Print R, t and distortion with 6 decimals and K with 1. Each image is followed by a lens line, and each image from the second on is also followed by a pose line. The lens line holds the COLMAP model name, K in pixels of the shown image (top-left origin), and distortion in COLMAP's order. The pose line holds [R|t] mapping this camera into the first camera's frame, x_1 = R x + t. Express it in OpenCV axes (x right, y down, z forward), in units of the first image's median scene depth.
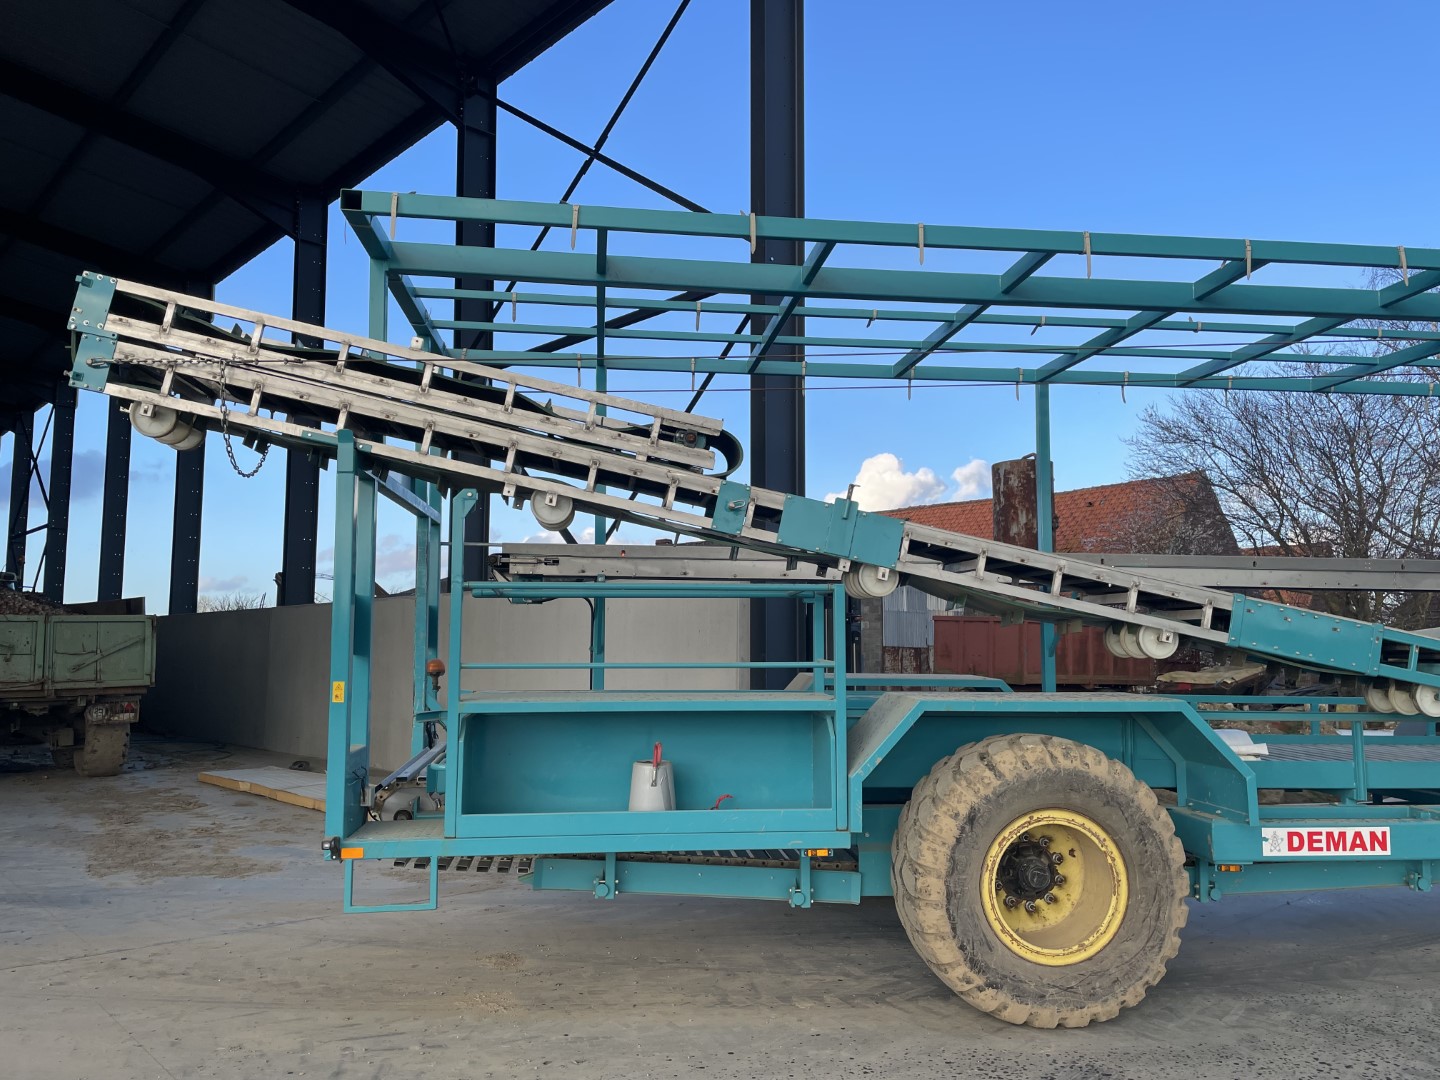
lens RADIAL K [[1083.8, 0, 721.1], [0, 1083.8, 529.1], [0, 0, 1]] dist [0.091087, -0.120697]
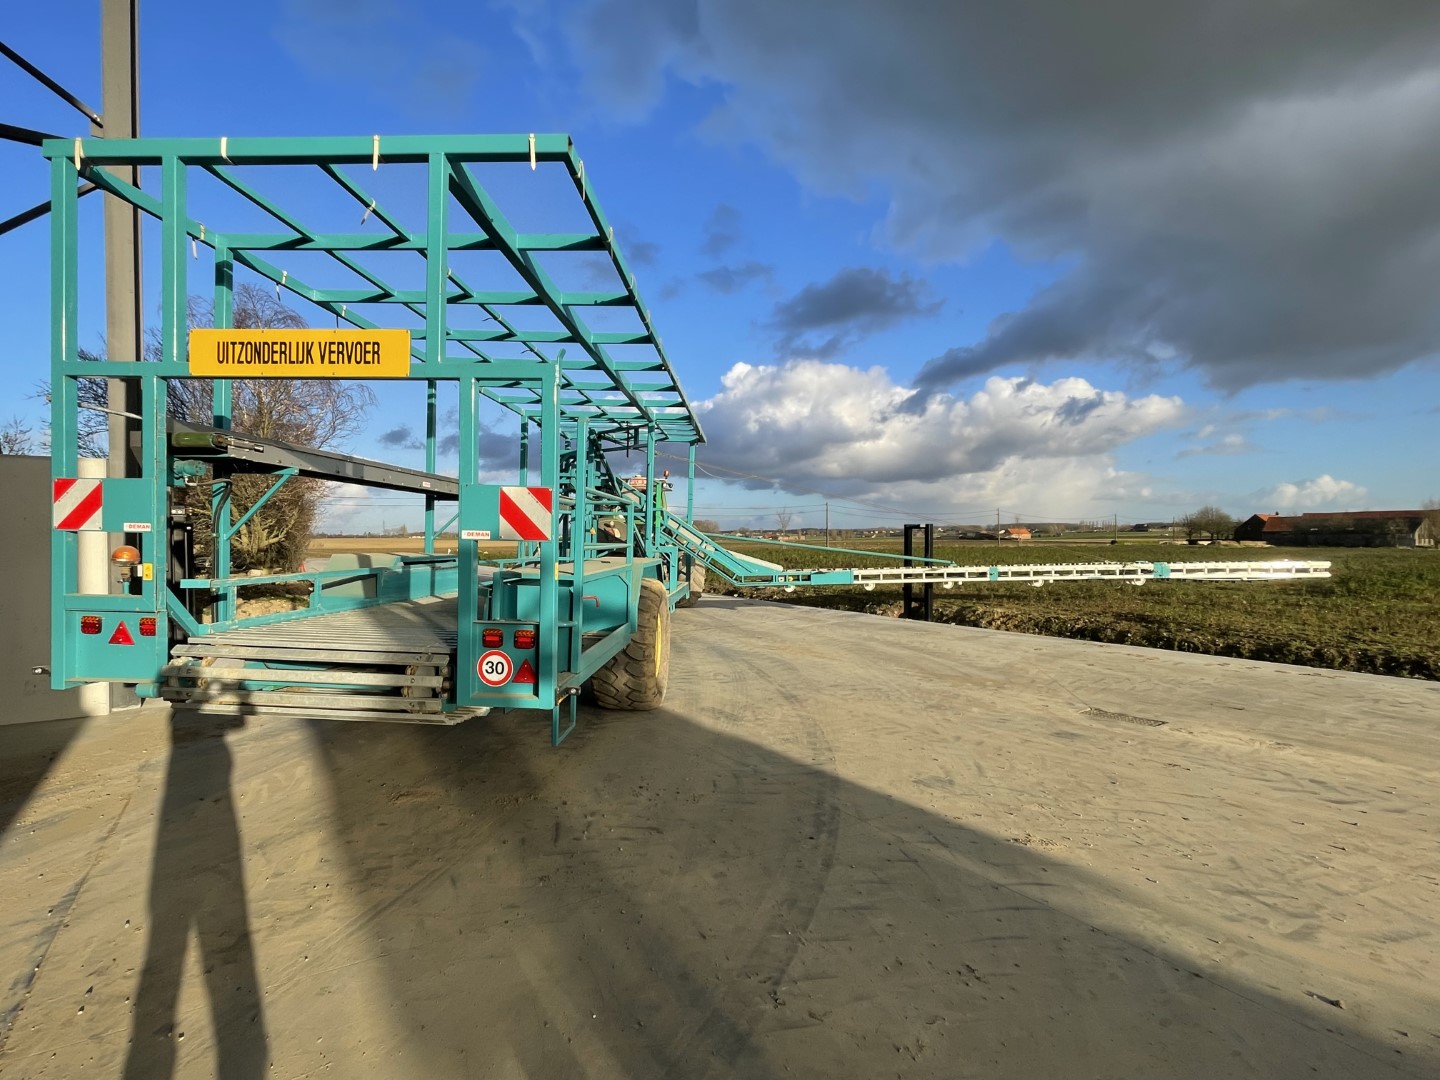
lens RADIAL K [[694.7, 0, 709.9], [0, 694.7, 550.2], [0, 0, 1]] dist [-0.015723, 0.006452]
pose [[0.170203, -0.018989, 0.985226, -0.960992], [-0.106964, 0.993551, 0.037628, 0.071580], [-0.979587, -0.111788, 0.167074, 0.642361]]
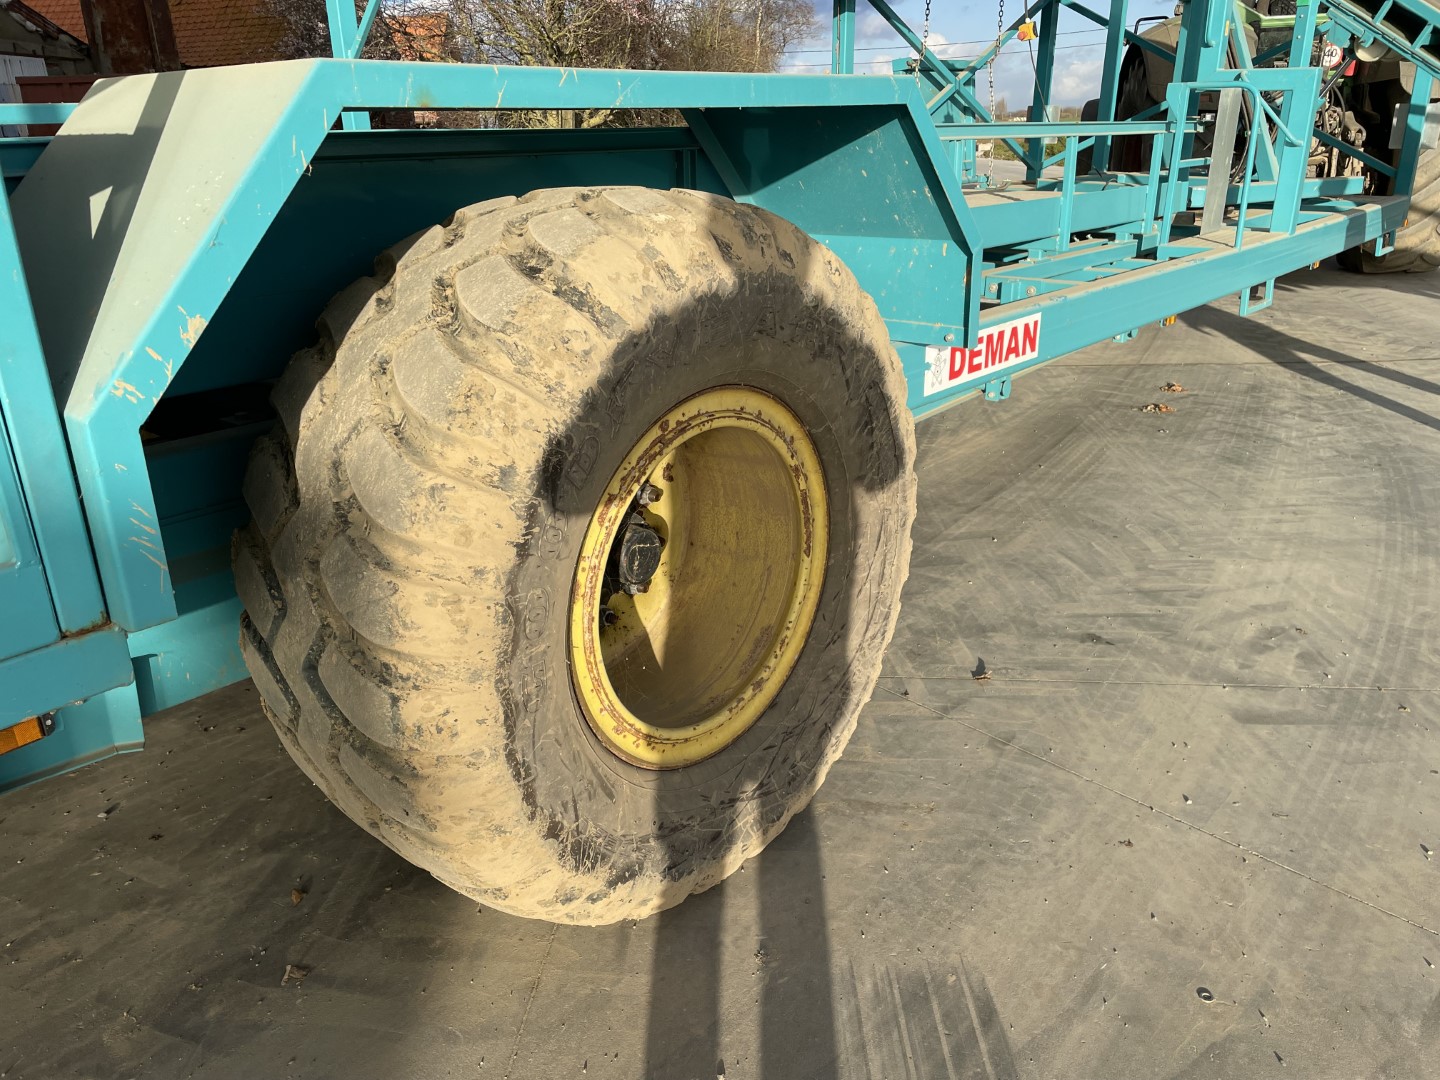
lens RADIAL K [[1083.8, 0, 727.3], [0, 1083.8, 543.4], [0, 0, 1]] dist [0.091087, -0.120697]
pose [[0.728541, -0.266017, 0.631239, 0.061014], [-0.037250, 0.904765, 0.424278, 0.138742], [-0.683988, -0.332618, 0.649250, 0.700810]]
